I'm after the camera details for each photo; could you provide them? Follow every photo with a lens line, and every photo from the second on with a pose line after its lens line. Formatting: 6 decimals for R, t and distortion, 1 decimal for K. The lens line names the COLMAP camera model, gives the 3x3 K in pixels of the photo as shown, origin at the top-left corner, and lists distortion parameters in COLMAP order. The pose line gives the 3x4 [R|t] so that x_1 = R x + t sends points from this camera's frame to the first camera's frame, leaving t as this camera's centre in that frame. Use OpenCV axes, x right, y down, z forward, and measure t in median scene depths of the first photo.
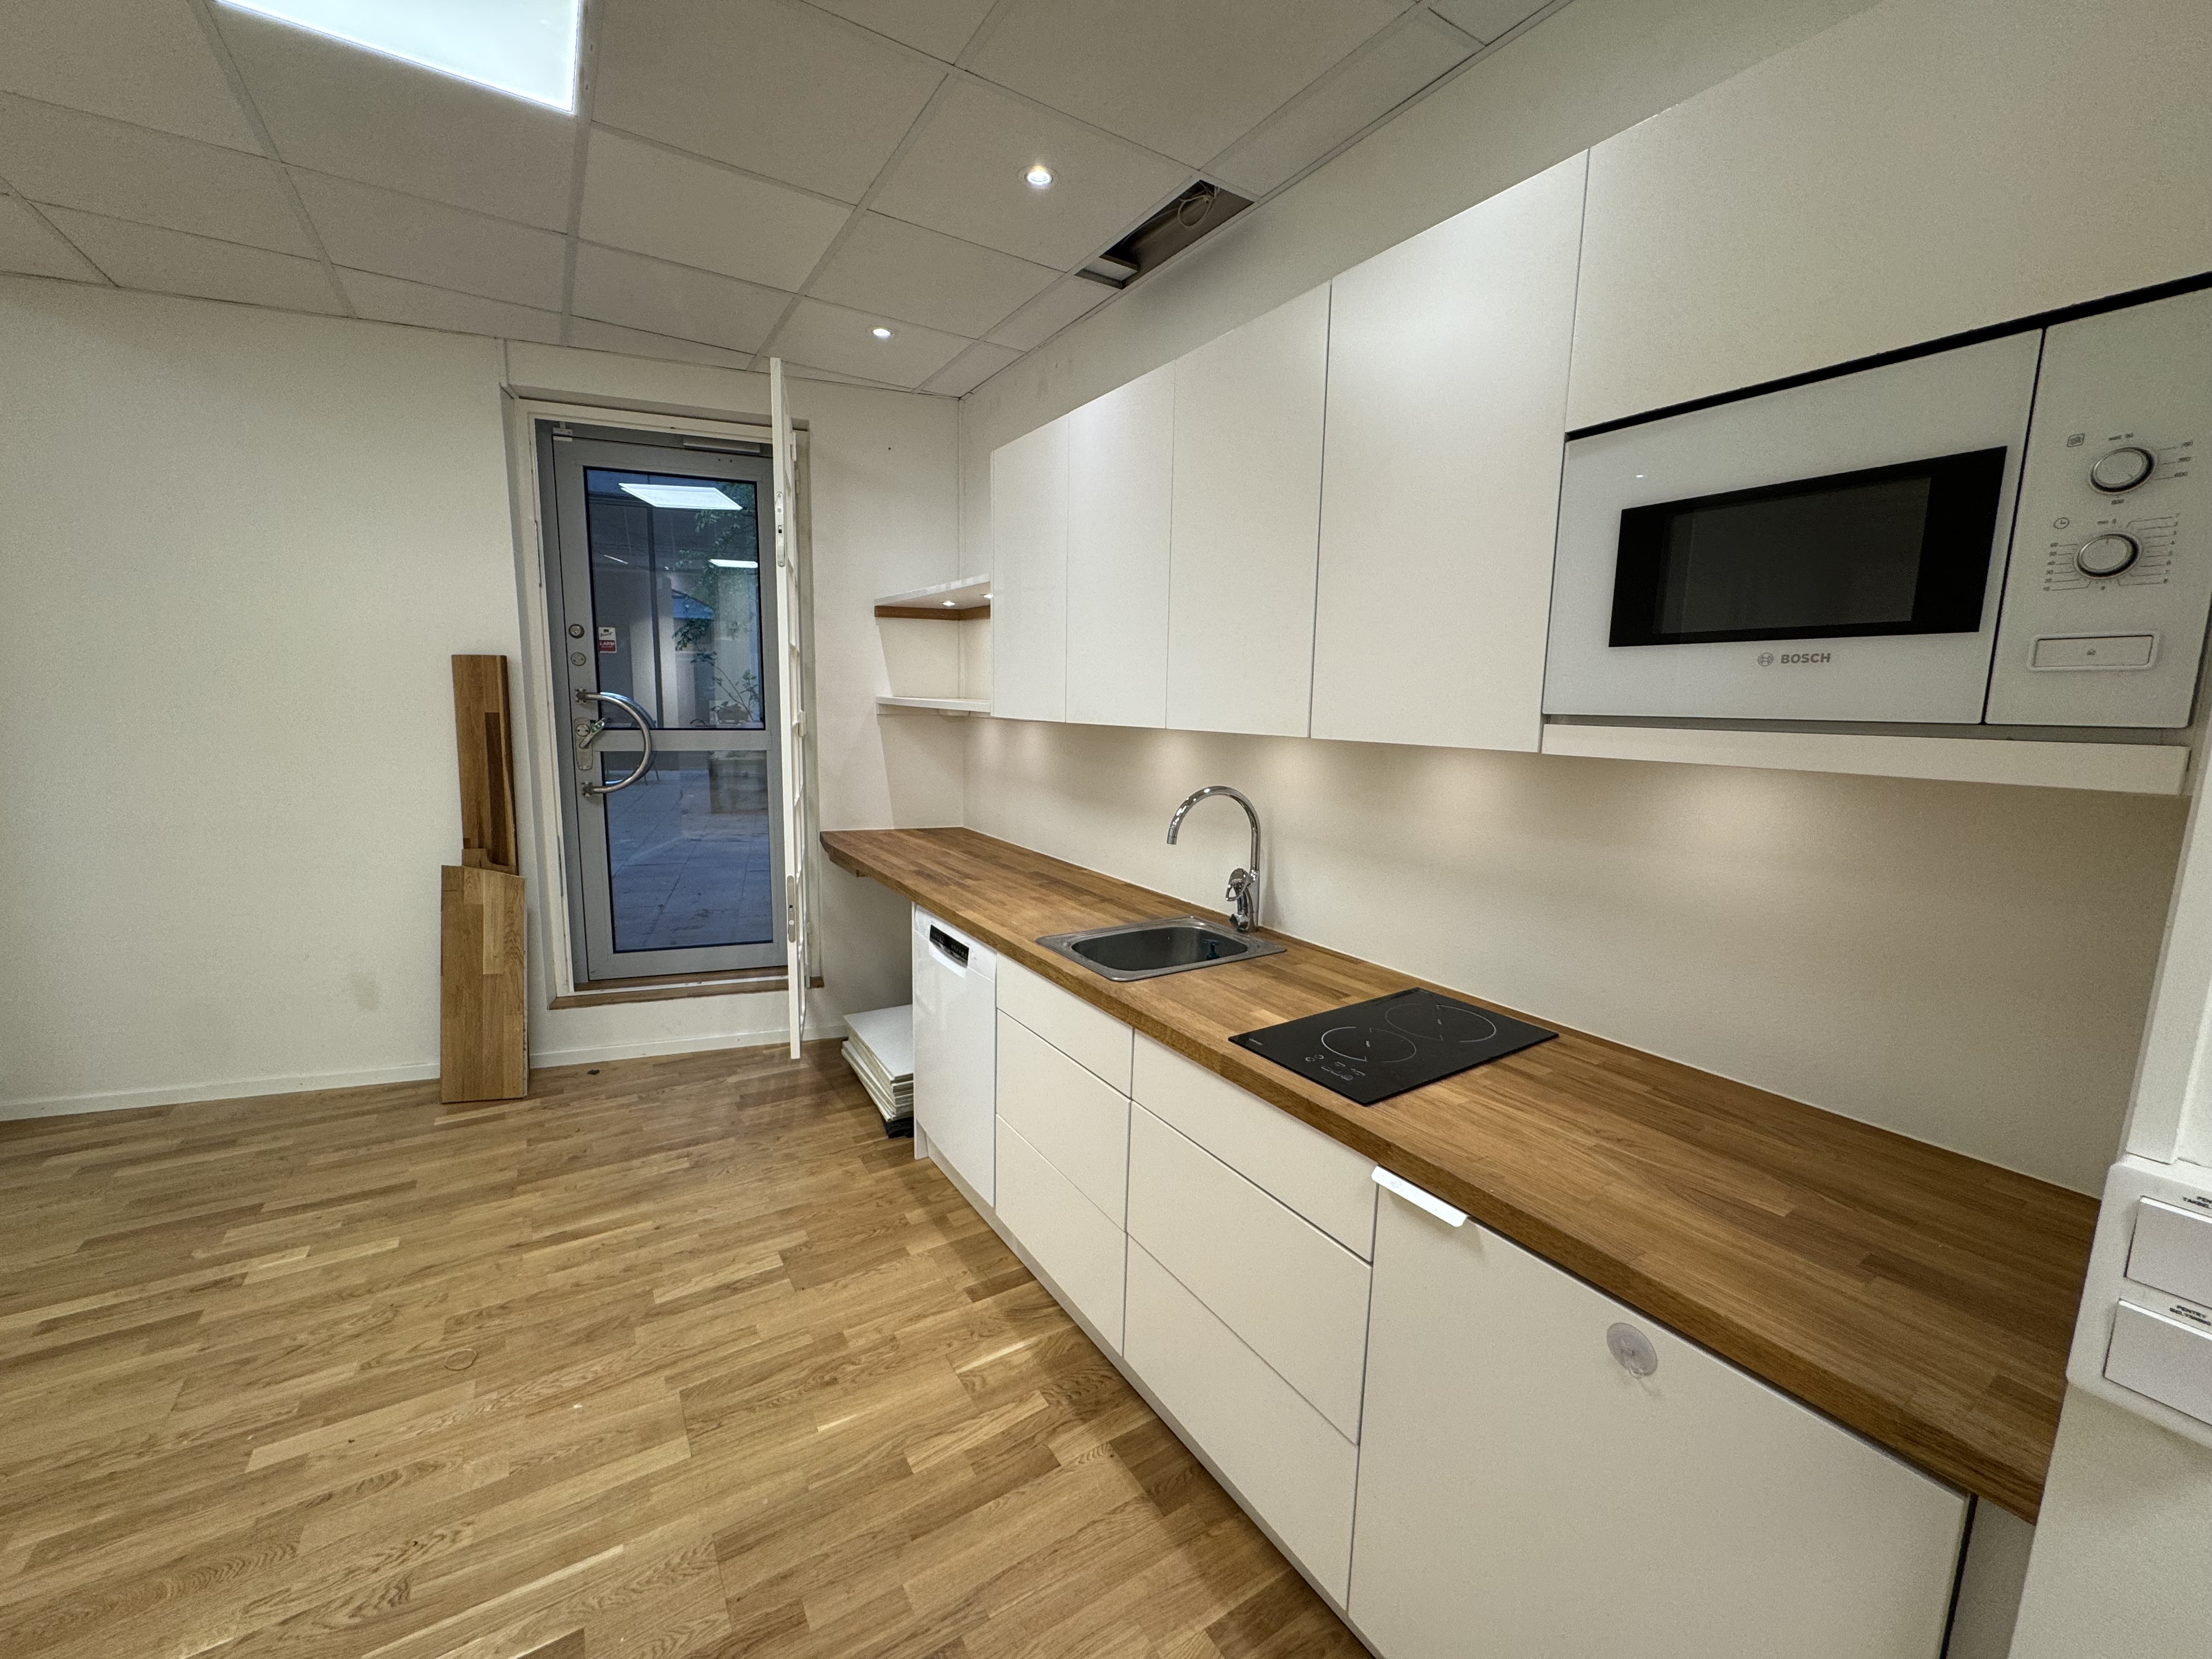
lens RADIAL K [[878.8, 0, 1103.3], [0, 878.8, 830.0], [0, 0, 1]] dist [-0.002250, 0.000121]
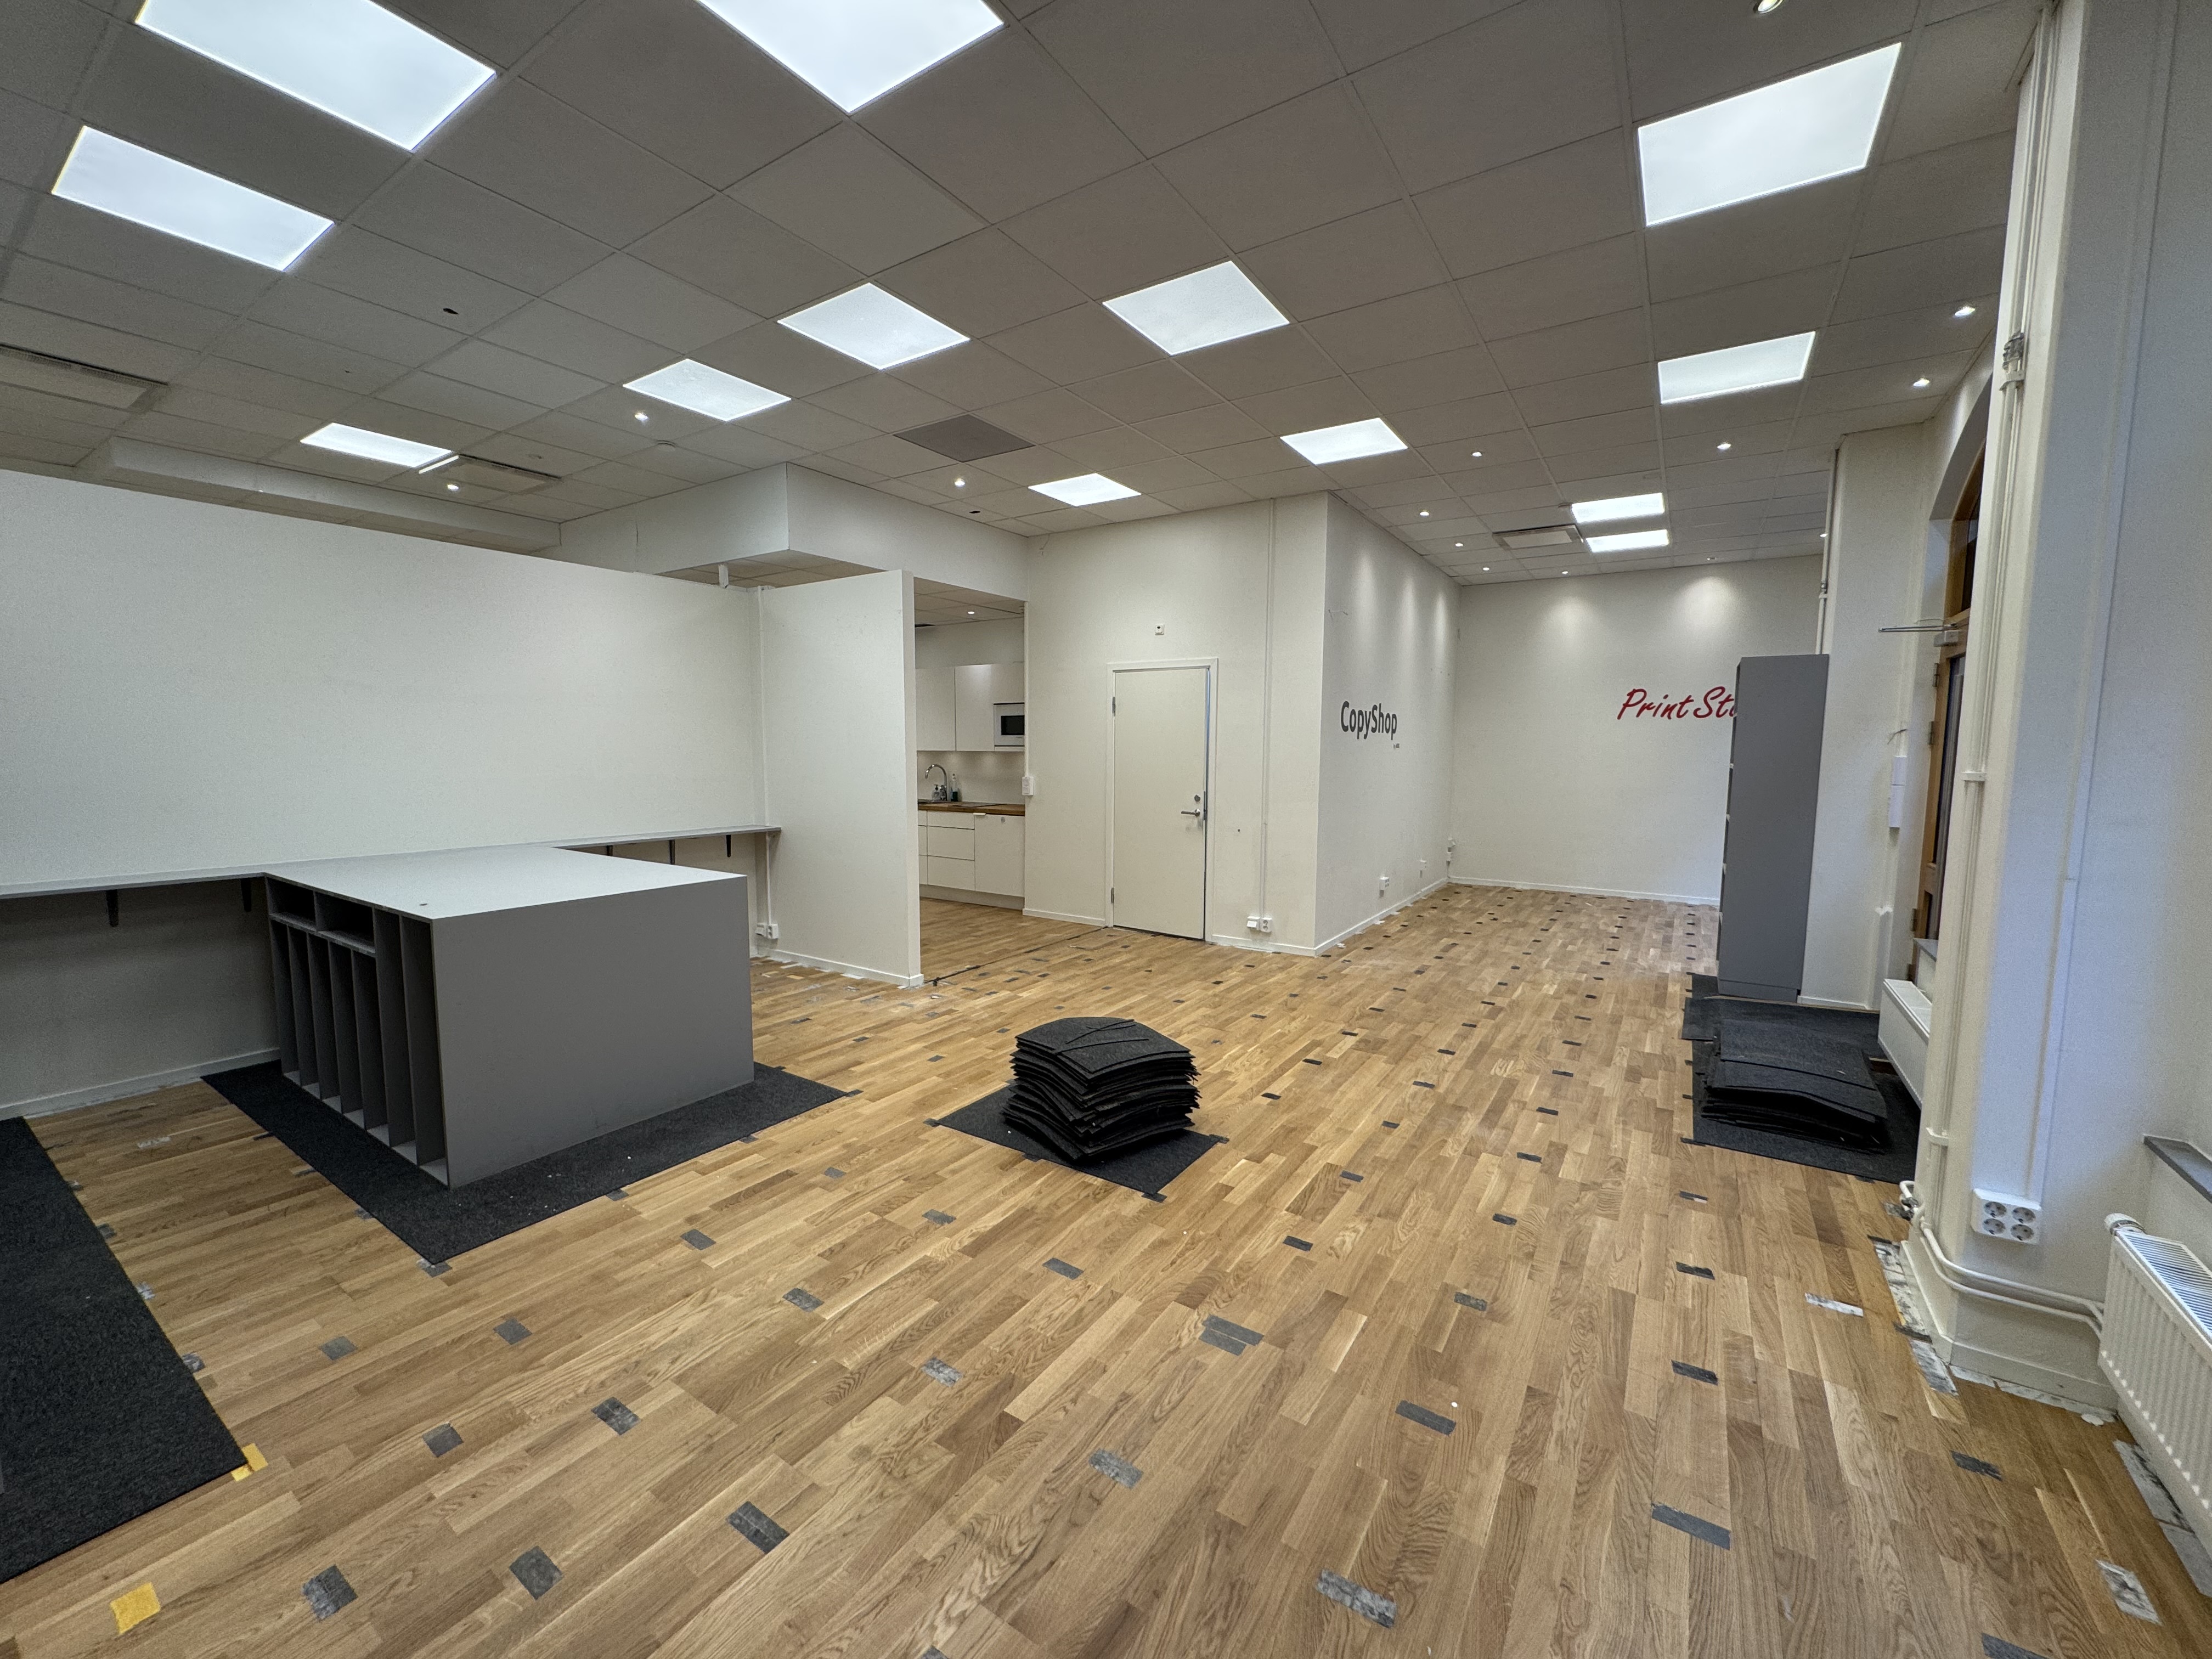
lens RADIAL K [[878.8, 0, 1103.3], [0, 878.8, 830.0], [0, 0, 1]] dist [-0.002250, 0.000121]
pose [[0.913624, -0.055524, 0.402751, -0.547331], [0.072667, 0.996980, -0.027394, 0.281583], [-0.400014, 0.054295, 0.914900, -2.027415]]
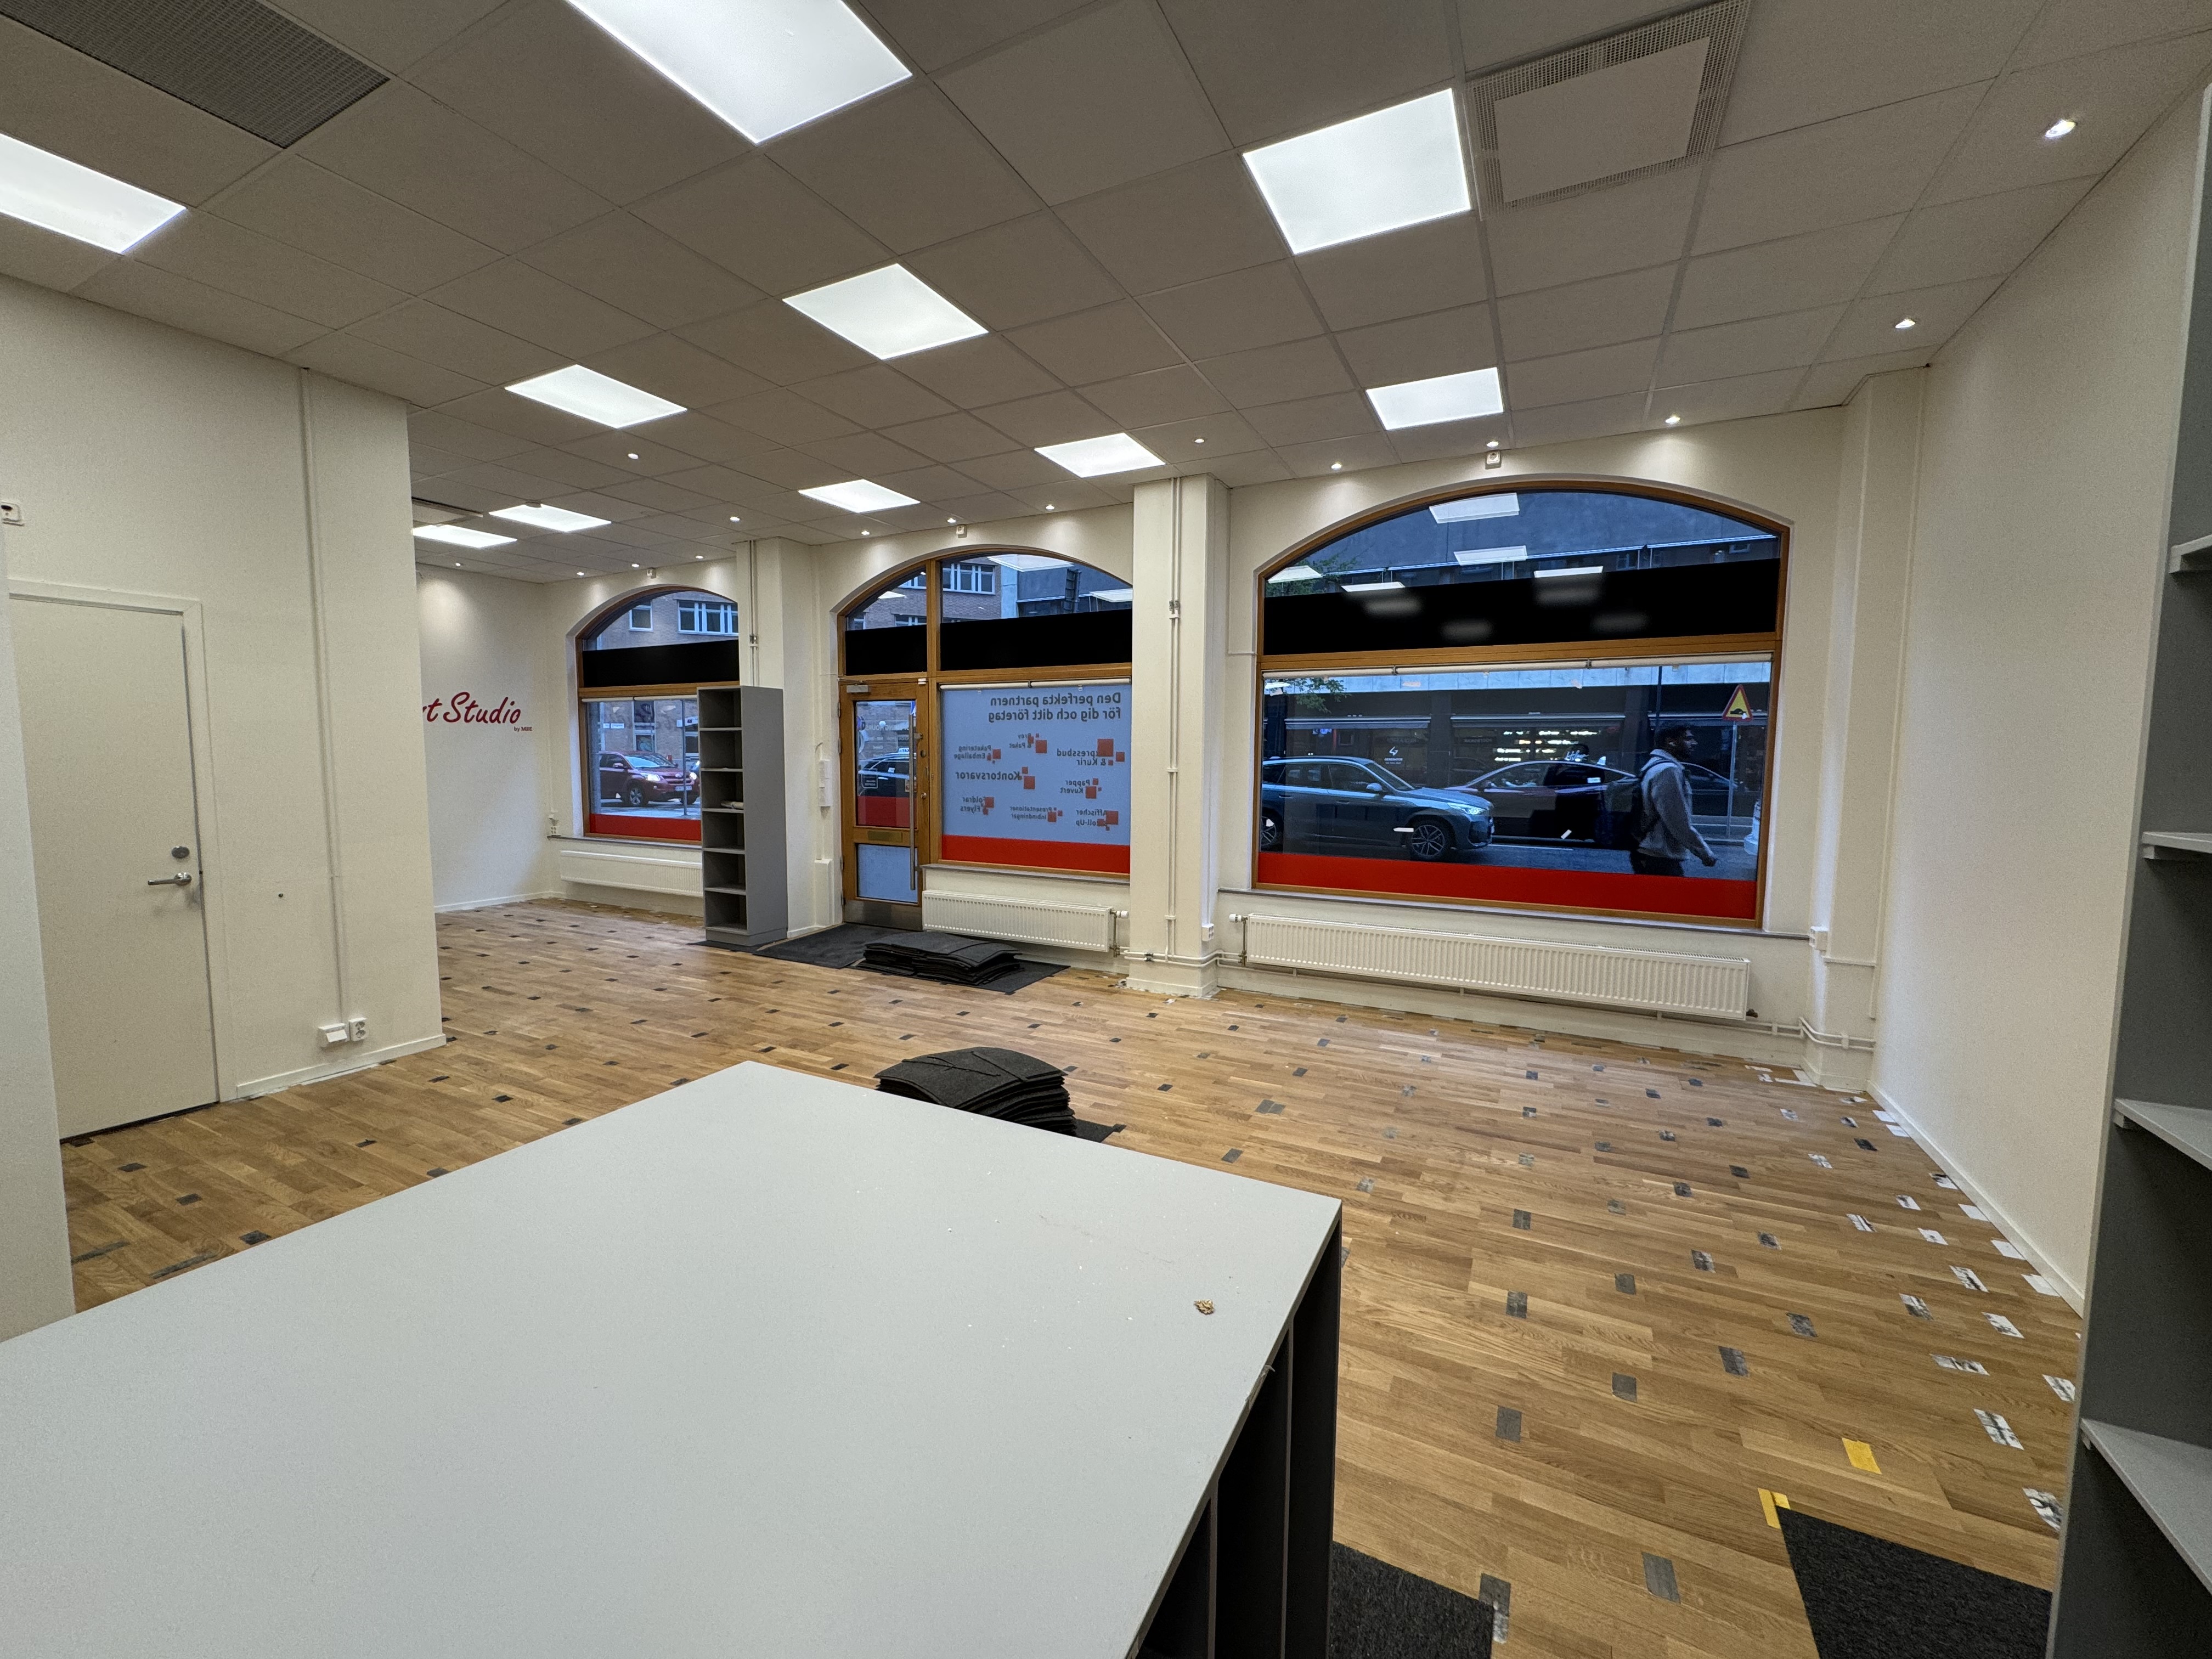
lens RADIAL K [[878.8, 0, 1103.3], [0, 878.8, 830.0], [0, 0, 1]] dist [-0.002250, 0.000121]
pose [[-0.506172, -0.098691, 0.856767, -1.058849], [0.106717, 0.978629, 0.175776, 0.071405], [-0.855804, 0.180405, -0.484823, -0.723805]]
